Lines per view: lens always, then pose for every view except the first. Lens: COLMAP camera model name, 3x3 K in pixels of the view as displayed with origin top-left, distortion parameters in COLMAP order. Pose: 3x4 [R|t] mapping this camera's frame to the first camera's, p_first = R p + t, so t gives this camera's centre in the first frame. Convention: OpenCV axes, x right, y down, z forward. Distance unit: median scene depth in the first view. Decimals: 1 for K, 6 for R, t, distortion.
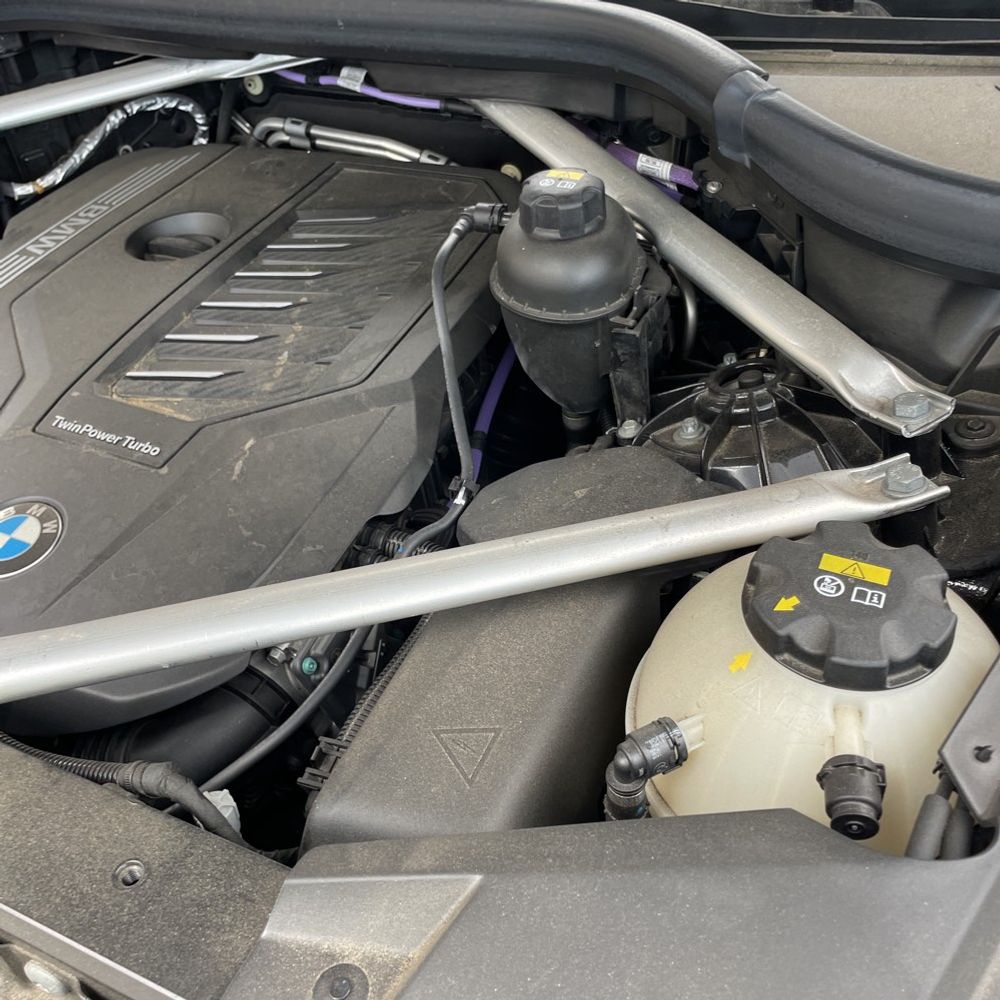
lens RADIAL K [[980.1, 0, 492.8], [0, 980.1, 508.9], [0, 0, 1]] dist [0.071213, -0.096282]
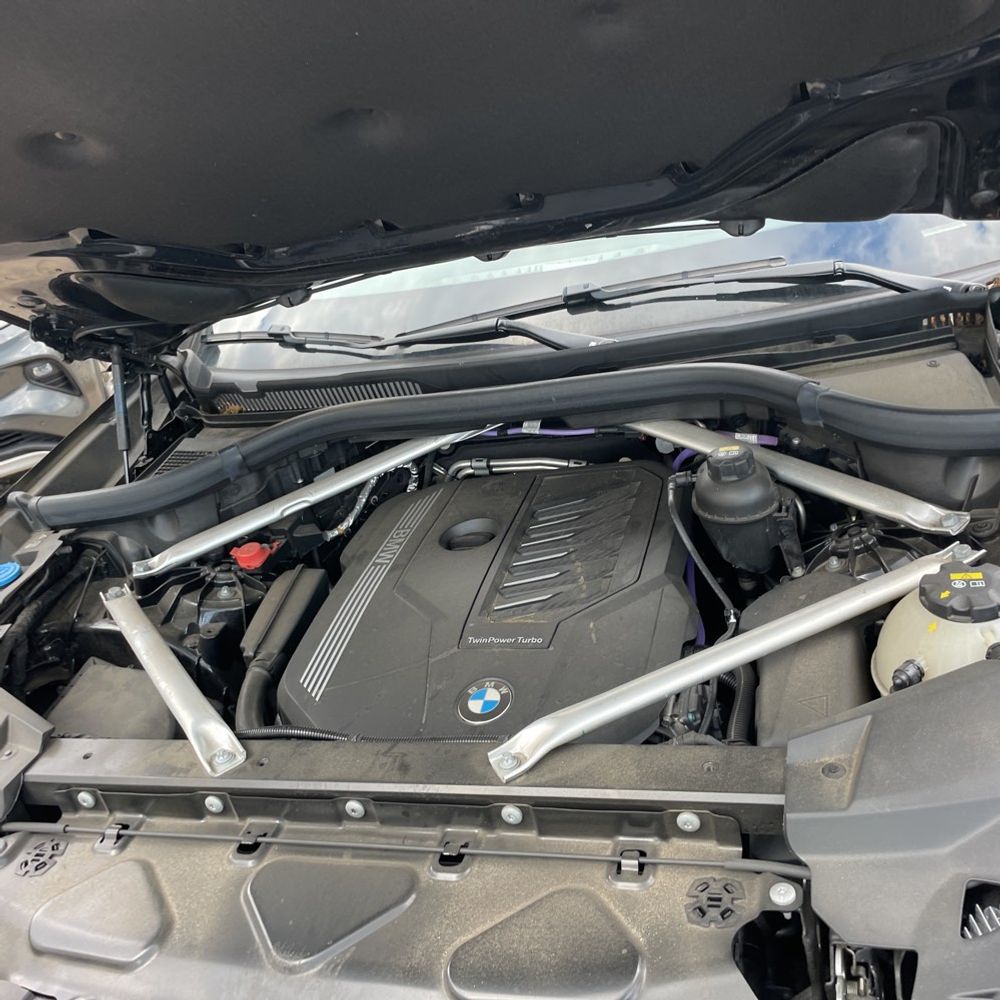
lens RADIAL K [[987.0, 0, 499.3], [0, 987.0, 492.9], [0, 0, 1]] dist [0.064658, -0.087987]
pose [[0.976731, -0.197108, 0.084527, -0.509128], [0.213615, 0.929212, -0.301551, 0.210429], [-0.019106, 0.312590, 0.949696, -0.737202]]
